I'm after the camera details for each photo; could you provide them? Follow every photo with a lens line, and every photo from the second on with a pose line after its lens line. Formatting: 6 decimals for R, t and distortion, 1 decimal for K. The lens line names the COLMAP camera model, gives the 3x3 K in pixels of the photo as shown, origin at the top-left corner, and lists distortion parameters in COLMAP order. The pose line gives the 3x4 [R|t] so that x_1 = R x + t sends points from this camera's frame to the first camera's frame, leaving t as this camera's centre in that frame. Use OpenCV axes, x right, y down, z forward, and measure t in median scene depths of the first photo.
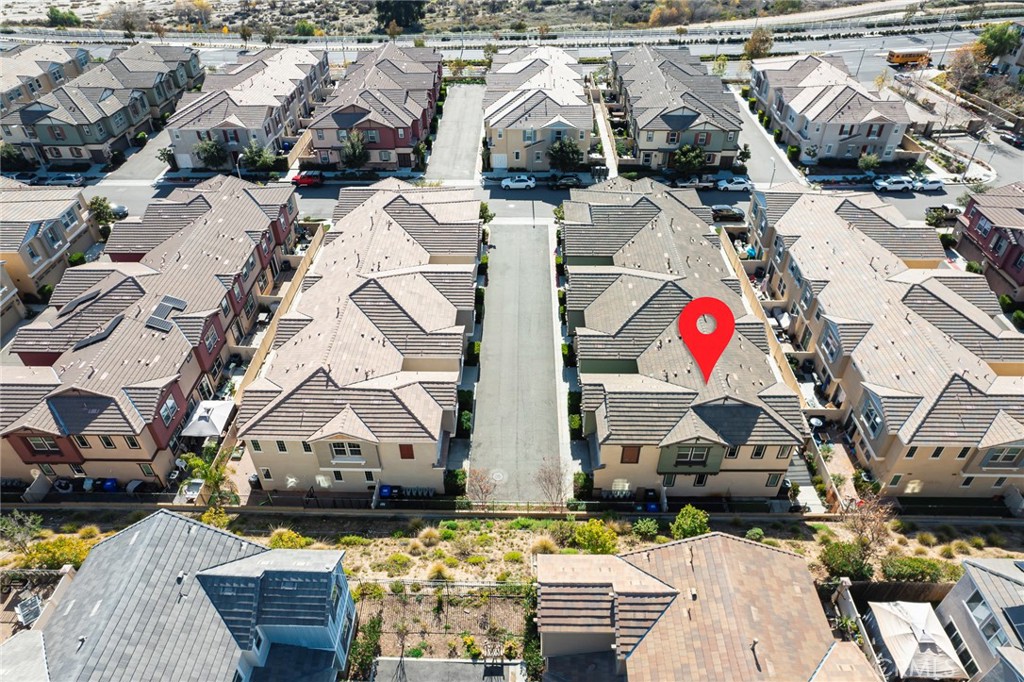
lens RADIAL K [[656.1, 0, 512.1], [0, 656.1, 342.8], [0, 0, 1]] dist [-0.088672, 0.079100]
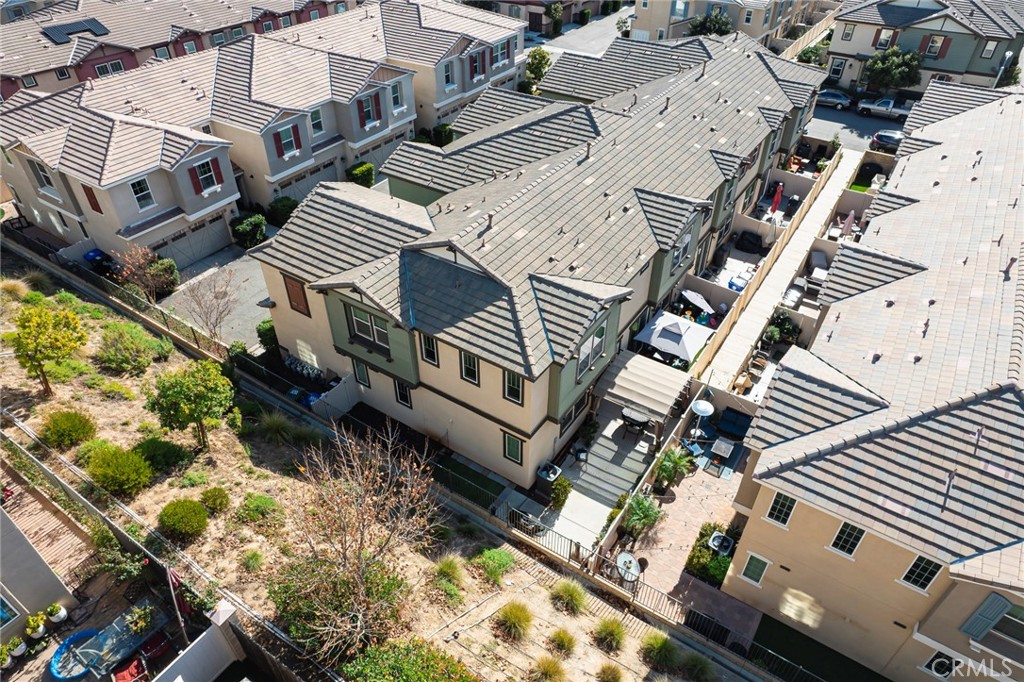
lens RADIAL K [[656.1, 0, 512.1], [0, 656.1, 342.8], [0, 0, 1]] dist [-0.088672, 0.079100]
pose [[0.842102, 0.345687, -0.413962, 0.593006], [-0.343783, 0.935475, 0.081847, 0.094680], [0.415545, 0.073390, 0.906607, 0.538644]]
